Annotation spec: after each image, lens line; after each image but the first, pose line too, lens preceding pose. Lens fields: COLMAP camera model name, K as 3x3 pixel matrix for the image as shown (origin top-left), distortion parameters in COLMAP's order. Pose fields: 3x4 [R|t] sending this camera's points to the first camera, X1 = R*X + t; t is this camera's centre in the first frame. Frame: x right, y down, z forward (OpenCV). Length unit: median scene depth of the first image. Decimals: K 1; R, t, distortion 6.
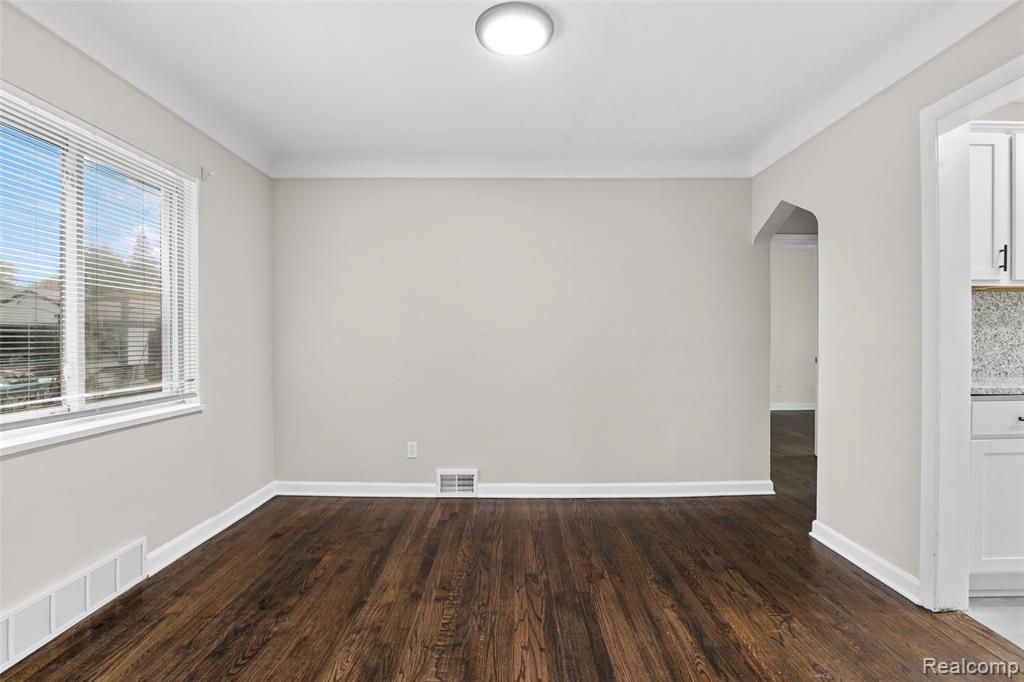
lens RADIAL K [[484.1, 0, 512.4], [0, 484.1, 340.0], [0, 0, 1]] dist [-0.029958, 0.001327]
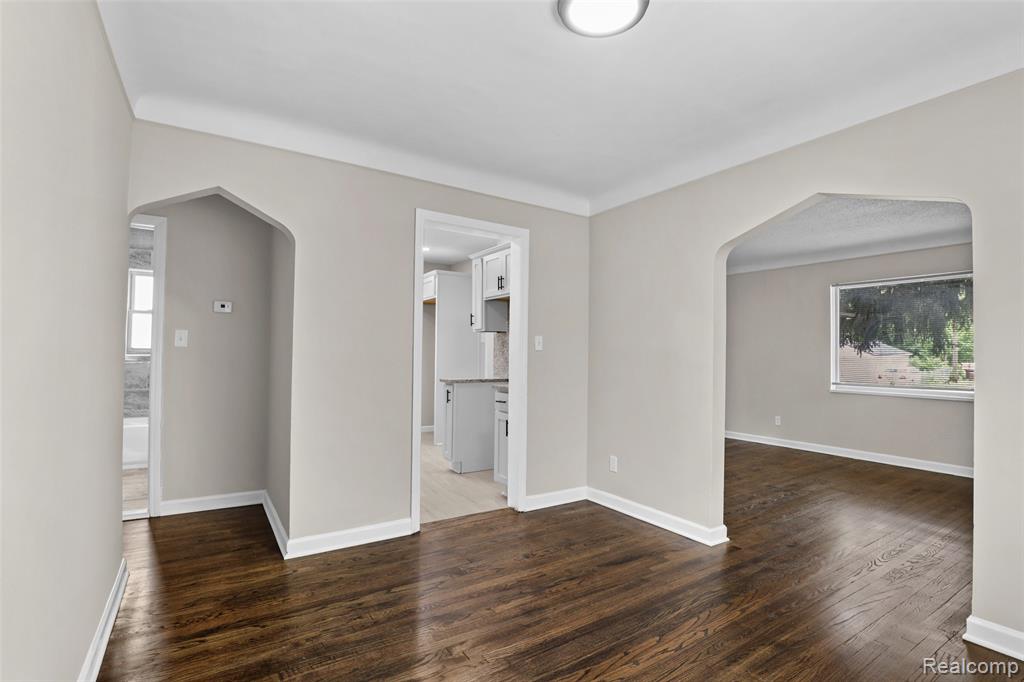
lens RADIAL K [[484.1, 0, 513.7], [0, 484.1, 344.0], [0, 0, 1]] dist [-0.029958, 0.001327]
pose [[-0.546879, 0.008151, 0.837172, -0.672716], [-0.010870, 0.999799, -0.016835, -0.025111], [-0.837141, -0.018307, -0.546681, 1.731943]]
